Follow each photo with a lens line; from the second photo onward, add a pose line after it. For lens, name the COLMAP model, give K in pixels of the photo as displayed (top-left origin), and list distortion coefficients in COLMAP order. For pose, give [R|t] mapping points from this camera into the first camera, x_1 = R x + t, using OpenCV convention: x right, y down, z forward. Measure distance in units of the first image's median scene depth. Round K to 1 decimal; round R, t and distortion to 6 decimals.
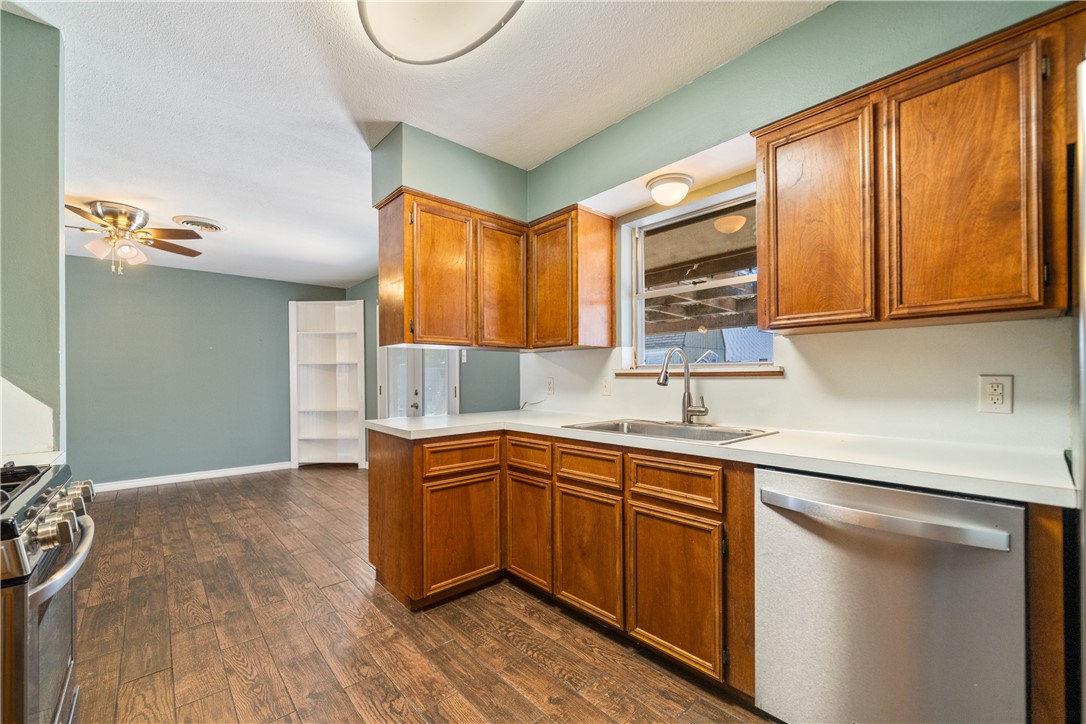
lens RADIAL K [[452.8, 0, 550.5], [0, 452.8, 373.9], [0, 0, 1]] dist [0.001524, -0.000502]
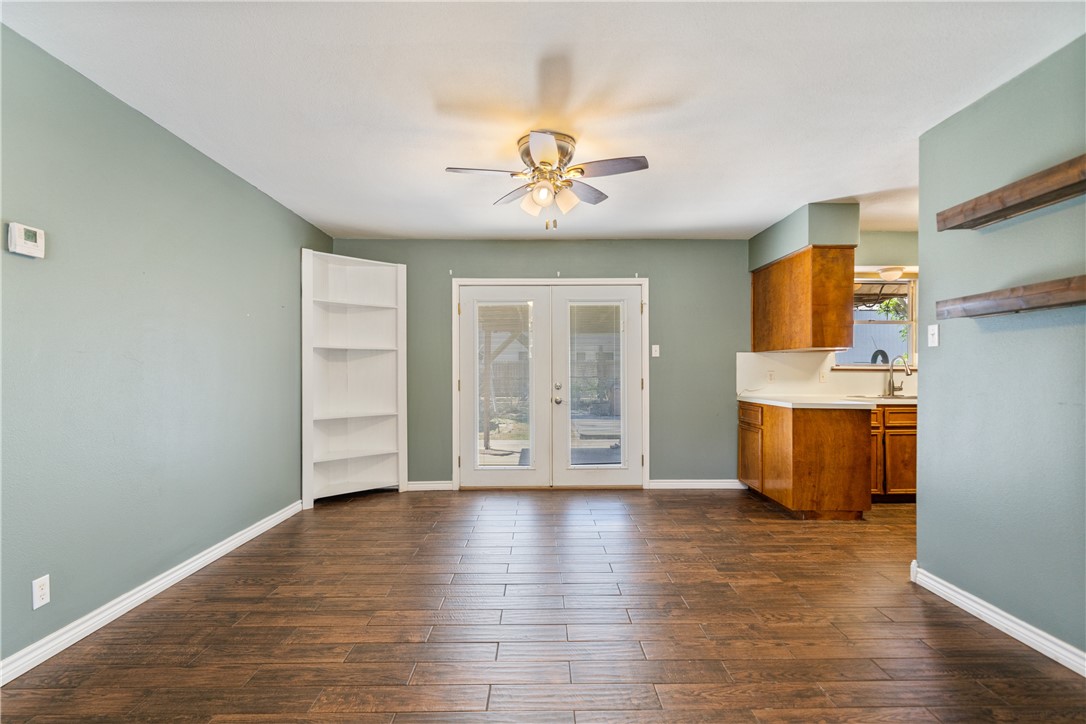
lens RADIAL K [[555.3, 0, 546.9], [0, 555.3, 370.9], [0, 0, 1]] dist [-0.000999, 0.001654]
pose [[0.645295, 0.008717, 0.763883, -2.276649], [-0.010873, 0.999938, -0.002226, 0.024018], [-0.763856, -0.006869, 0.645351, 0.555273]]
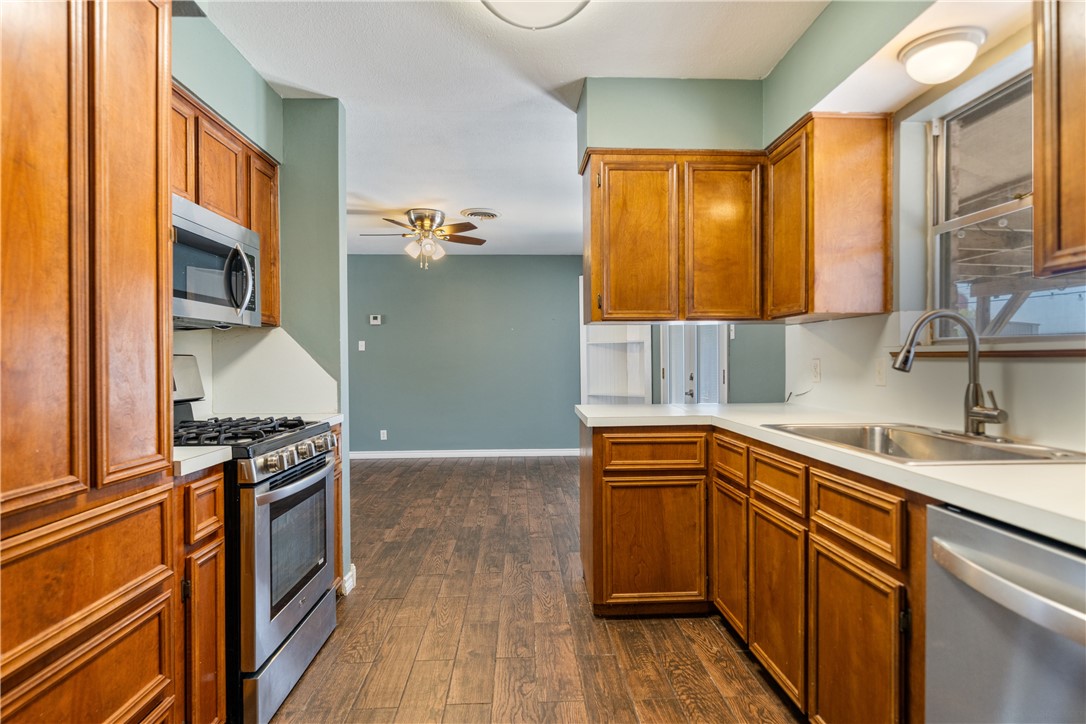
lens RADIAL K [[597.4, 0, 538.6], [0, 597.4, 361.4], [0, 0, 1]] dist [-0.001506, -0.000795]
pose [[0.766482, 0.003783, -0.642255, 0.347213], [0.004995, 0.999917, 0.011850, -0.001423], [0.642247, -0.012291, 0.766400, 0.013640]]
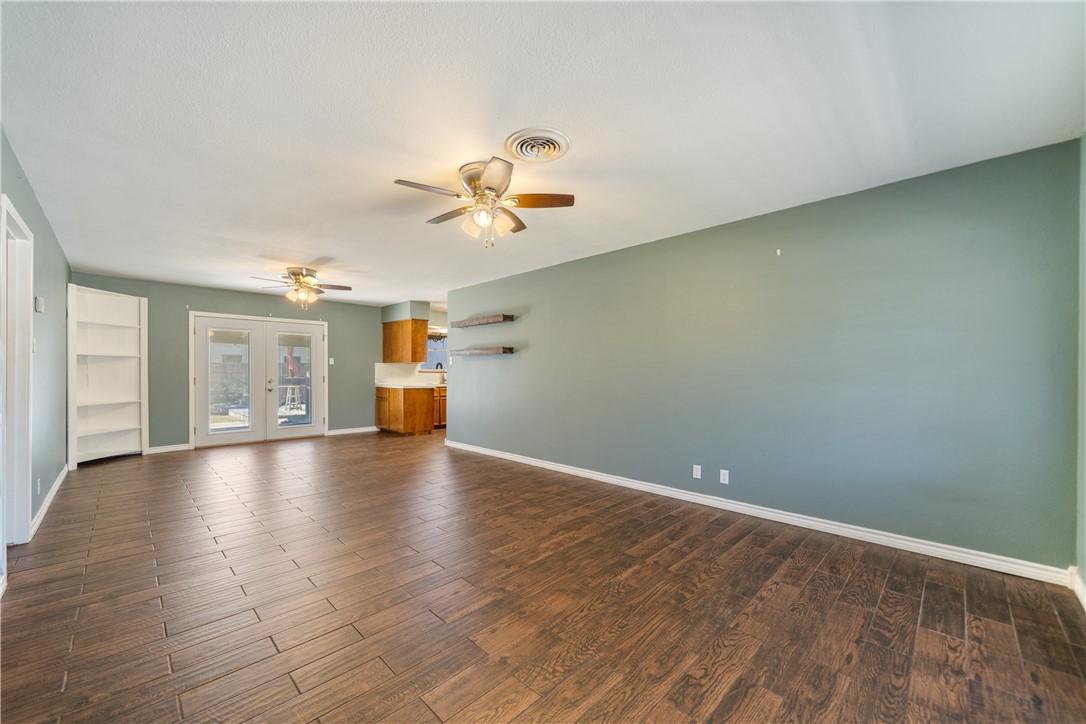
lens RADIAL K [[414.5, 0, 534.3], [0, 414.5, 373.3], [0, 0, 1]] dist [0.009504, -0.000004]
pose [[-0.048001, 0.005817, 0.998830, -3.457970], [-0.010011, 0.999930, -0.006305, 0.028175], [-0.998797, -0.010302, -0.047939, 0.297197]]
